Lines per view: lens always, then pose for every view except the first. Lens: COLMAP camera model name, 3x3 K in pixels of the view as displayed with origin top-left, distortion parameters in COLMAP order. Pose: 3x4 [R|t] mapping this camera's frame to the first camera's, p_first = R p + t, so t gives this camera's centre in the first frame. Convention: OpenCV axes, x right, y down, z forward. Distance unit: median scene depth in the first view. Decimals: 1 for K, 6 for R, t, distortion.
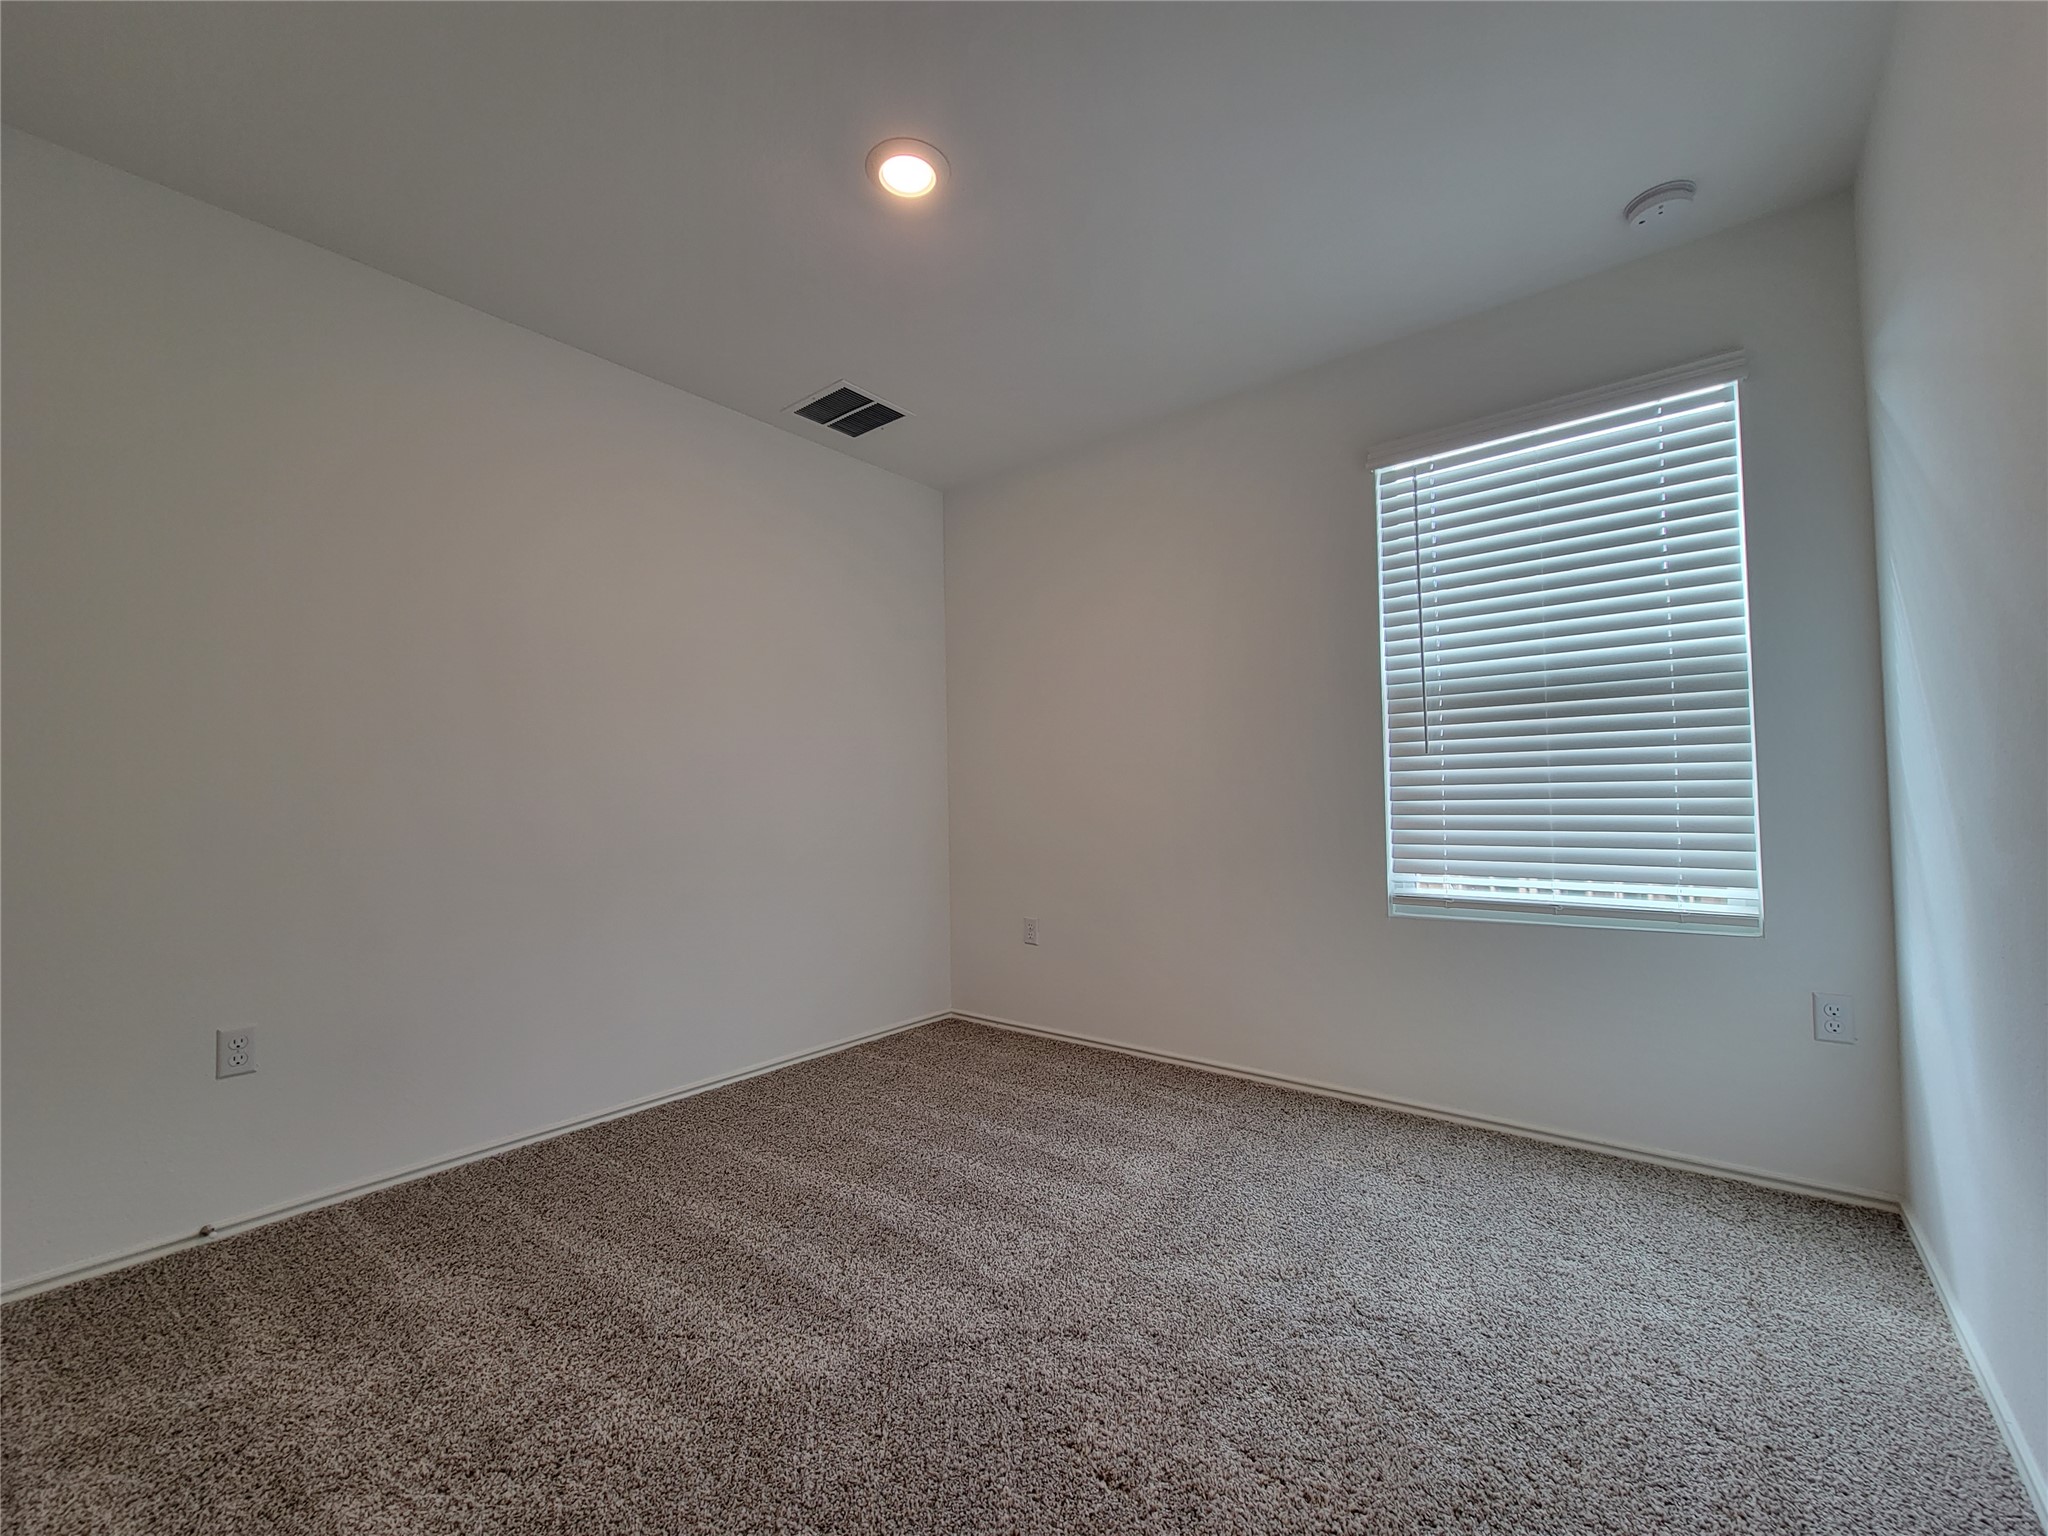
lens RADIAL K [[834.7, 0, 1013.6], [0, 834.7, 763.8], [0, 0, 1]] dist [-0.002846, 0.000653]
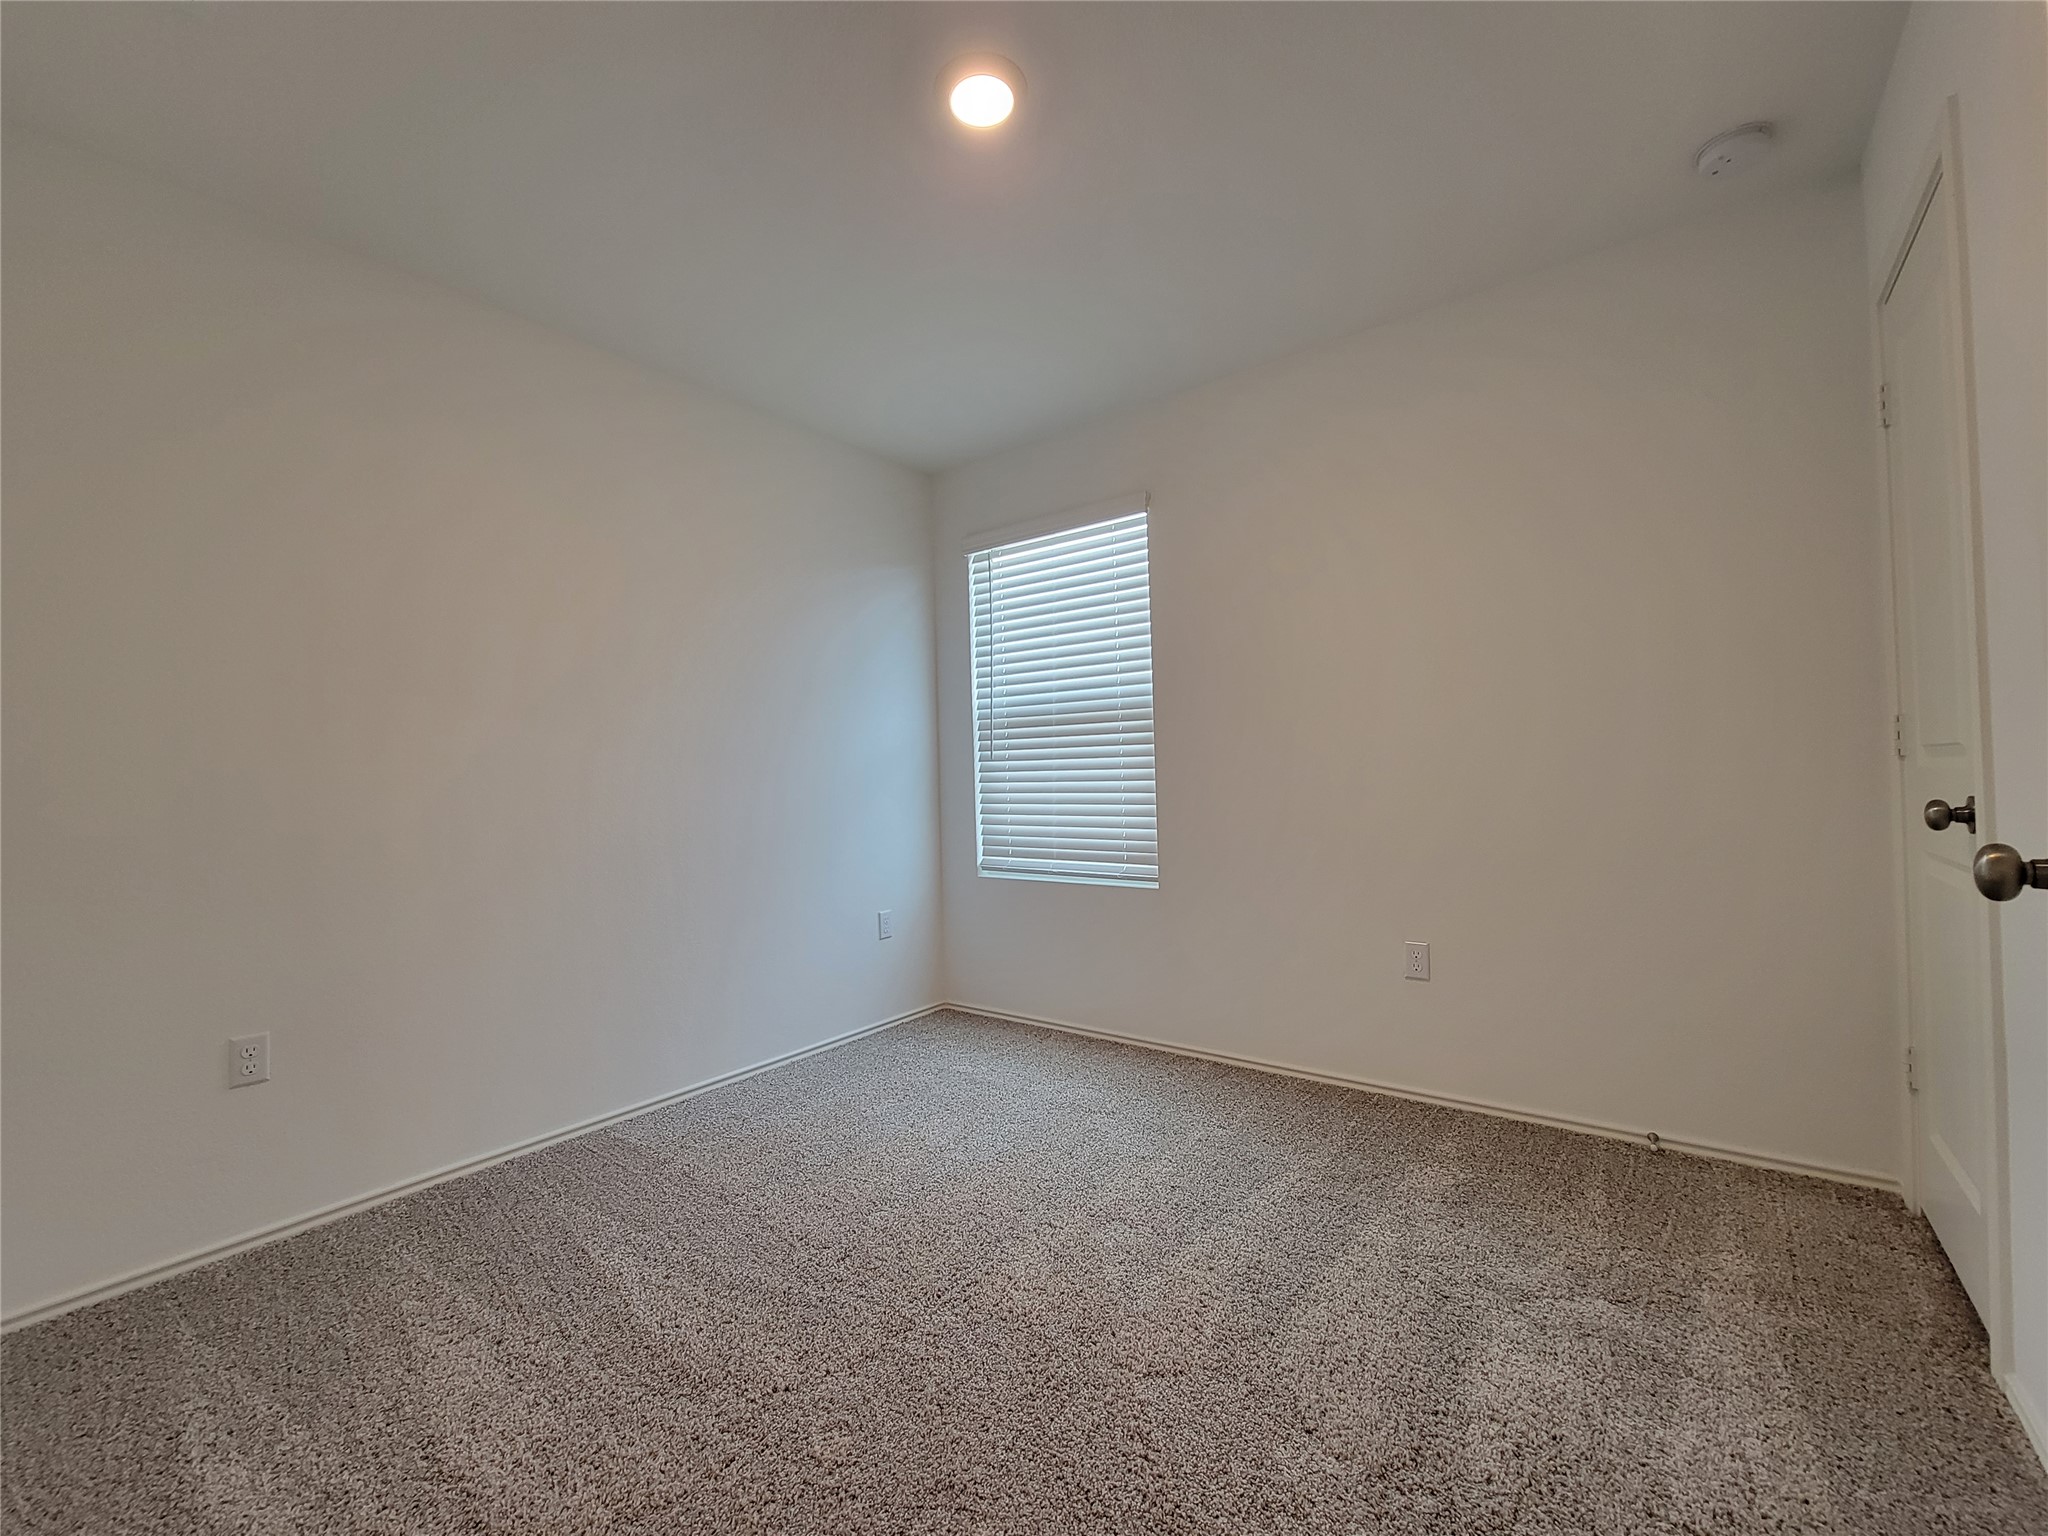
lens RADIAL K [[834.7, 0, 1027.6], [0, 834.7, 779.4], [0, 0, 1]] dist [-0.002846, 0.000653]
pose [[0.999331, 0.002262, 0.036509, 0.499805], [-0.003440, 0.999475, 0.032223, -0.025721], [-0.036416, -0.032327, 0.998814, -0.405824]]
